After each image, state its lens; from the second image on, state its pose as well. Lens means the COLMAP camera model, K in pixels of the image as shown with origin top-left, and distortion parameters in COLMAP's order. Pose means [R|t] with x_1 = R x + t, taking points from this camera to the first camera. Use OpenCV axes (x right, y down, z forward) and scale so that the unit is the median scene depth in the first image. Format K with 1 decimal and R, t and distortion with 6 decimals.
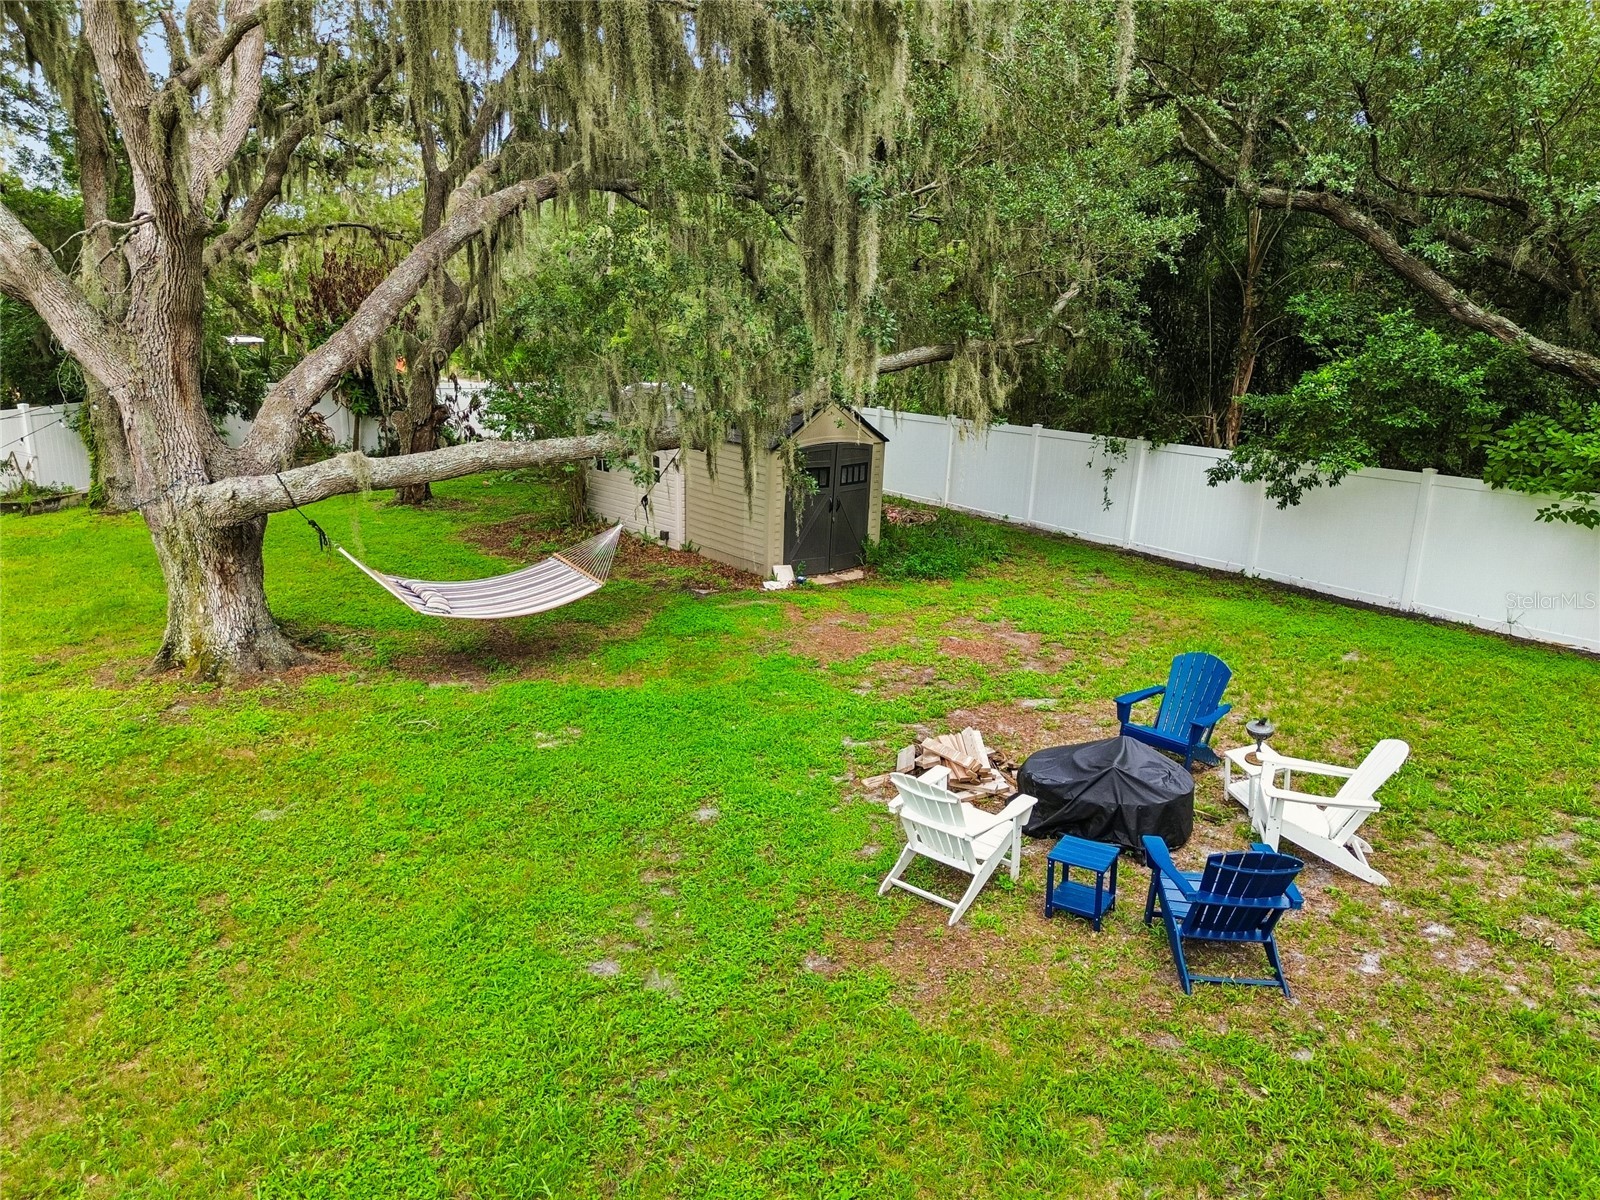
lens RADIAL K [[1113.0, 0, 800.5], [0, 1113.0, 587.4], [0, 0, 1]] dist [0.061736, -0.047026]
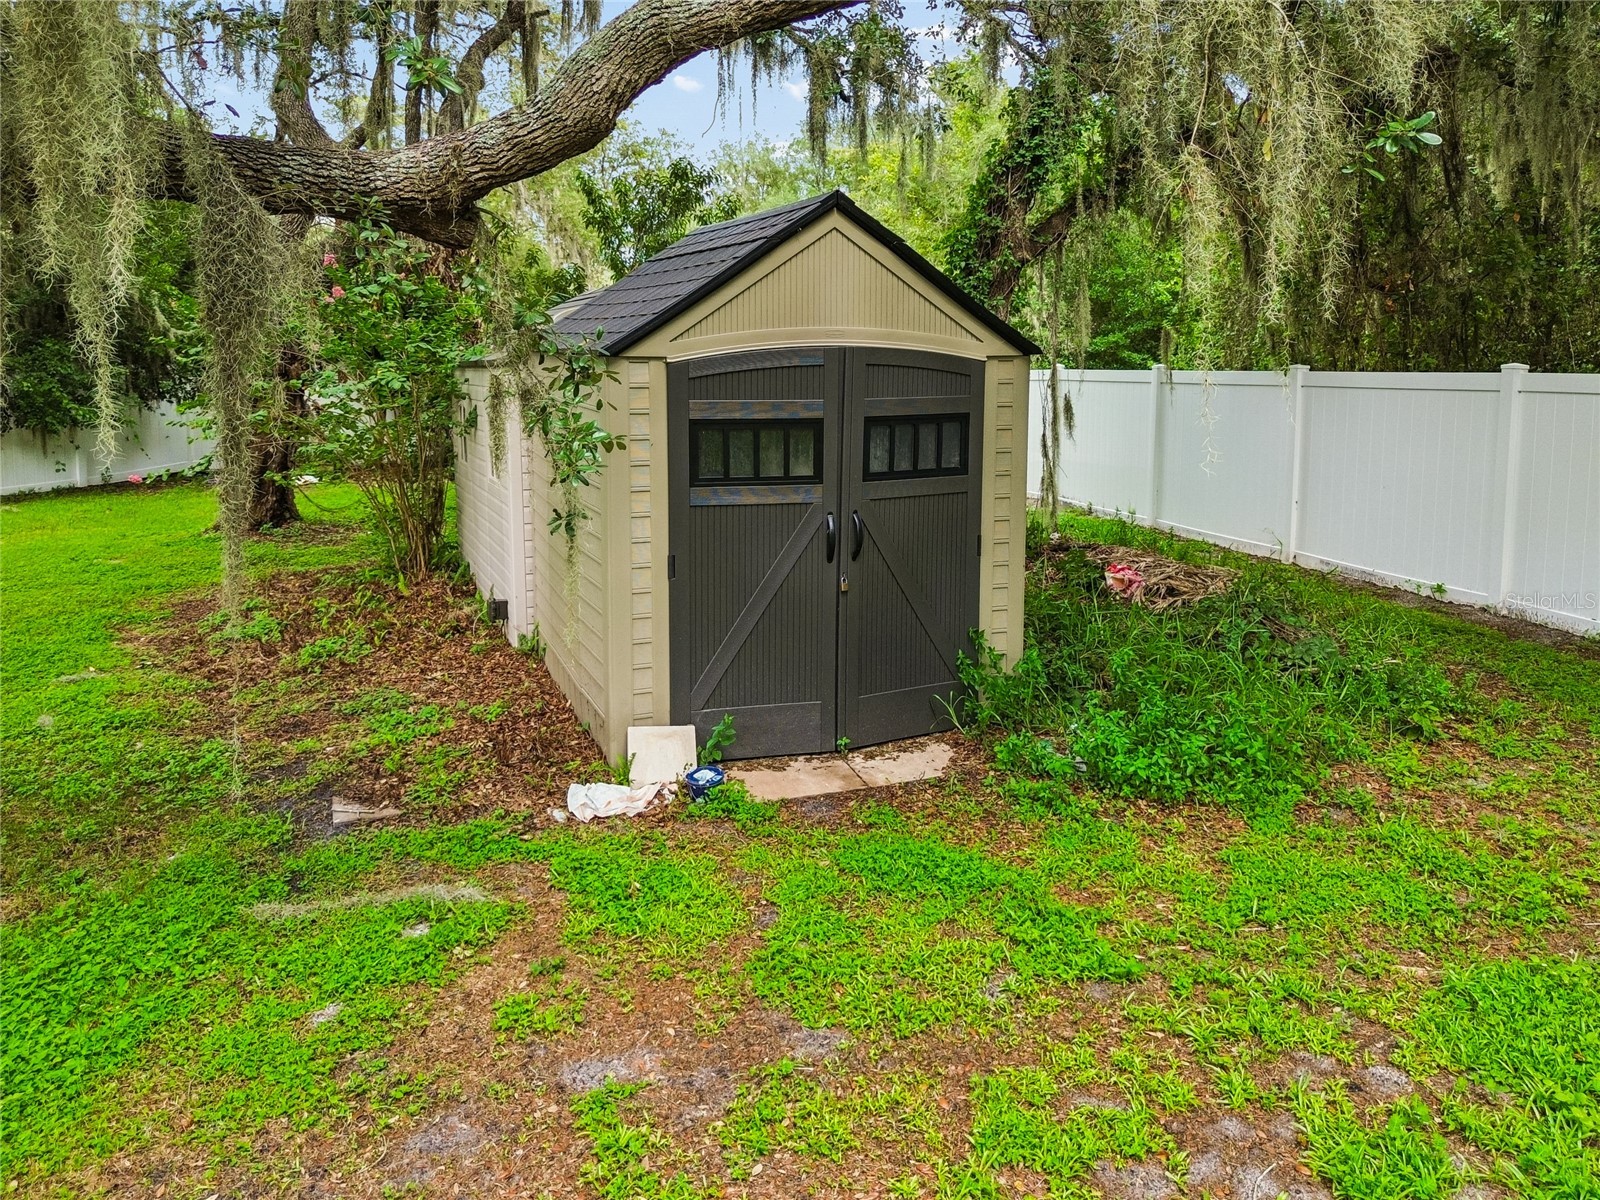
lens RADIAL K [[1211.3, 0, 800.3], [0, 1211.3, 485.6], [0, 0, 1]] dist [0.080006, -0.072563]
pose [[0.958529, 0.011072, -0.284780, 0.122389], [-0.047198, 0.991614, -0.120310, -0.049647], [0.281060, 0.128762, 0.951013, 0.698408]]
